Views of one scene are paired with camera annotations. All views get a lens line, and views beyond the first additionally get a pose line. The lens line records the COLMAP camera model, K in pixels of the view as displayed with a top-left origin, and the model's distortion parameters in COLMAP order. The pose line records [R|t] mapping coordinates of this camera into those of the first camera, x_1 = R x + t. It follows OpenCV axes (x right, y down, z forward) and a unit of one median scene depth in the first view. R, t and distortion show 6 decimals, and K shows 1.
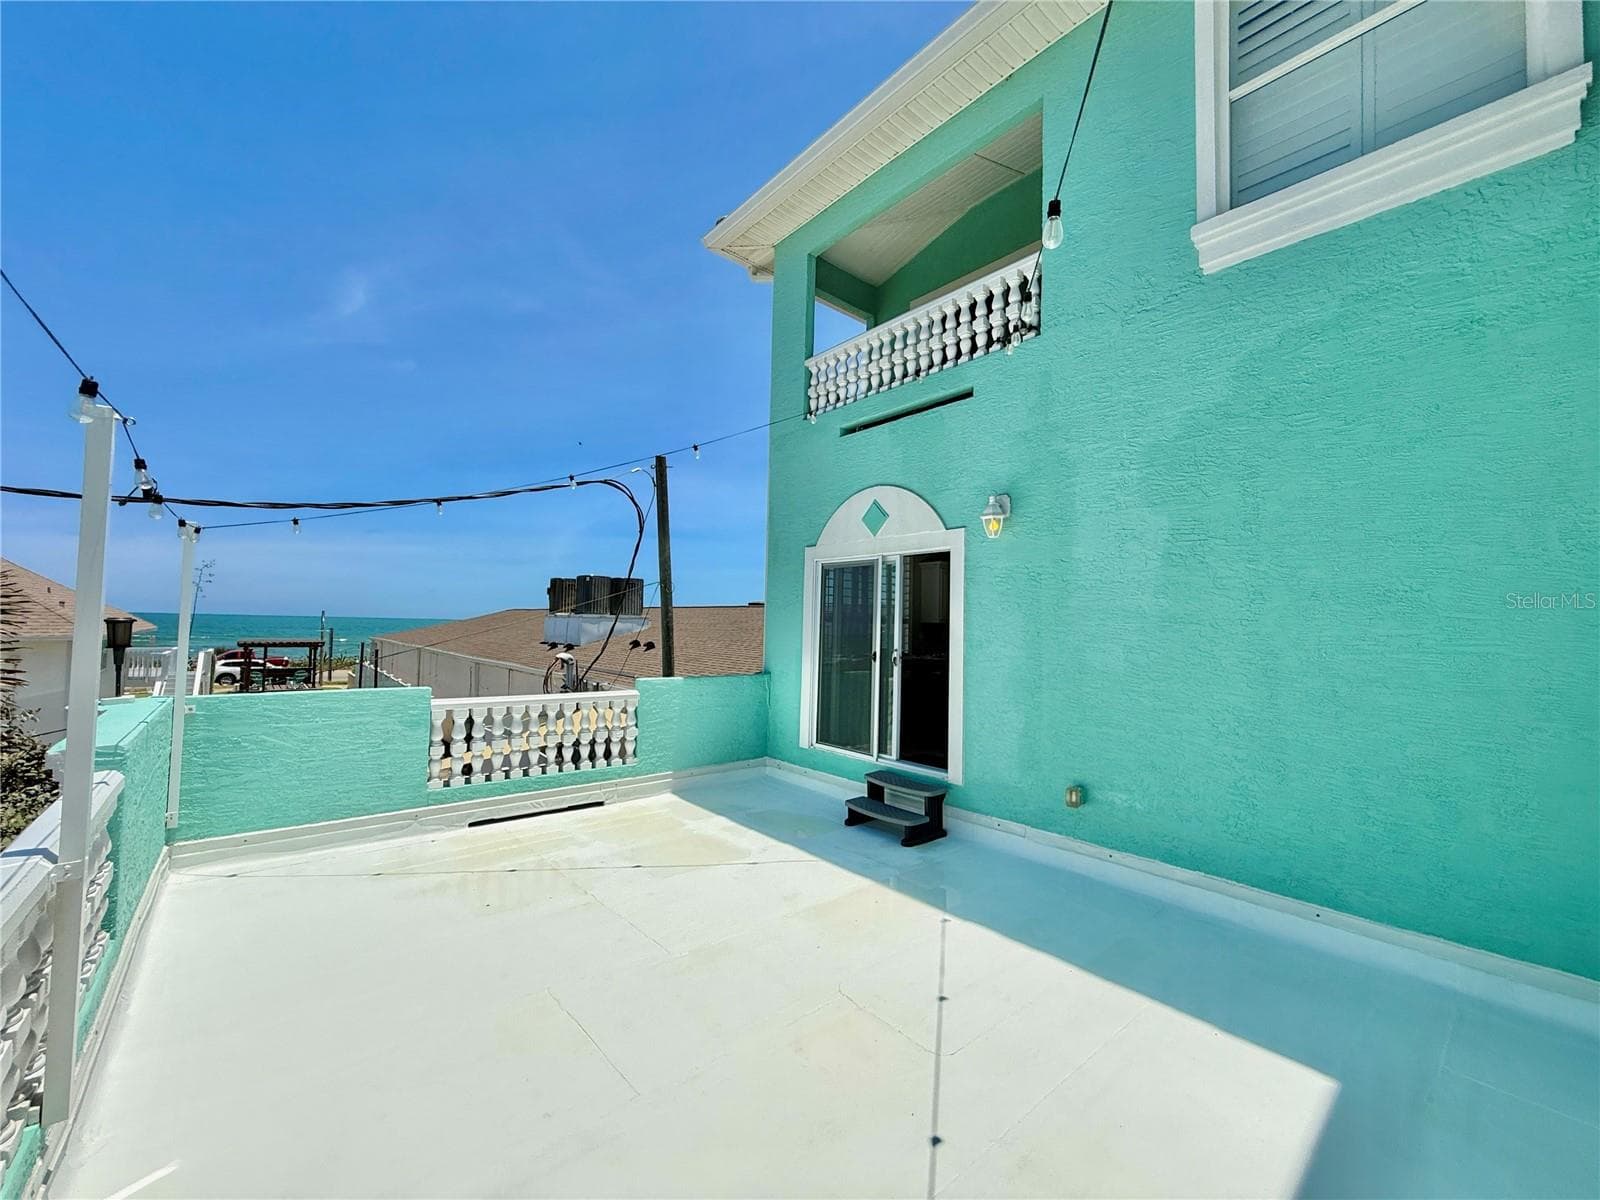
lens RADIAL K [[638.4, 0, 795.2], [0, 638.4, 599.4], [0, 0, 1]] dist [-0.000953, 0.000103]
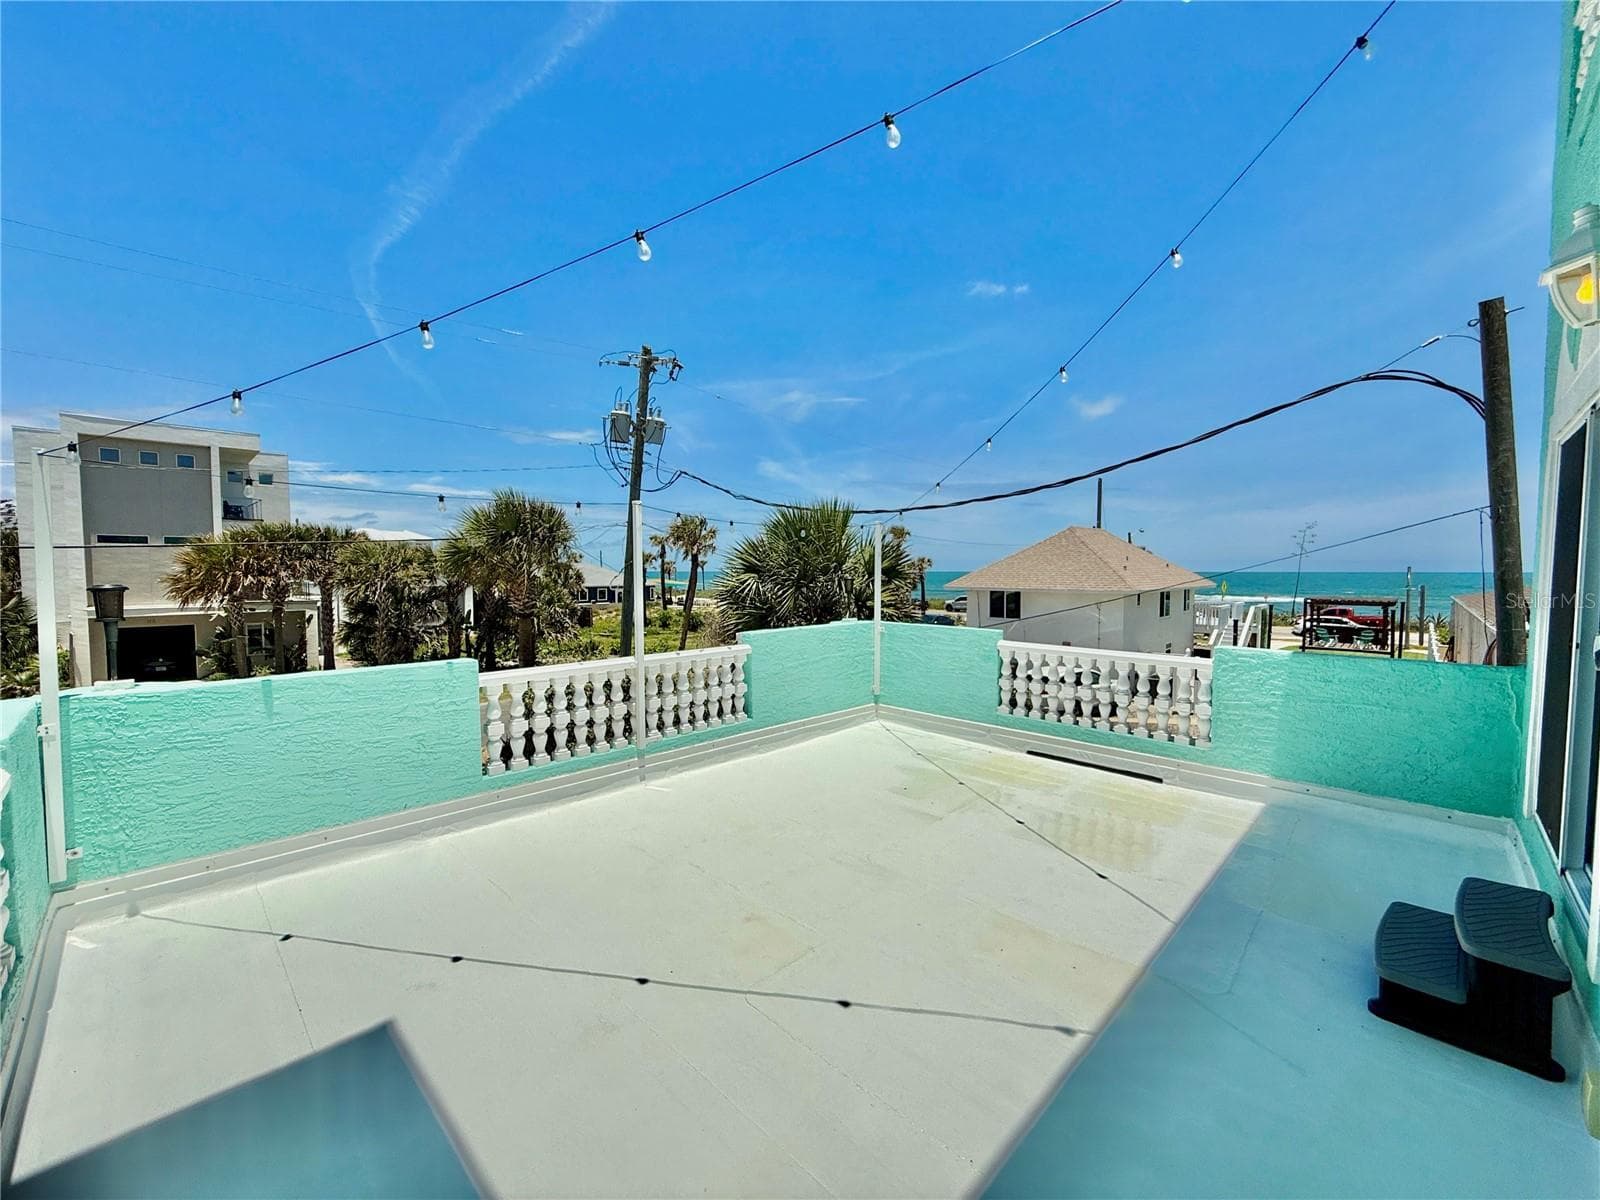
lens RADIAL K [[638.4, 0, 795.2], [0, 638.4, 599.4], [0, 0, 1]] dist [-0.000953, 0.000103]
pose [[0.093502, 0.024550, -0.995316, 0.530550], [0.041101, 0.998749, 0.028495, 0.022298], [0.994770, -0.043573, 0.092376, 0.426923]]
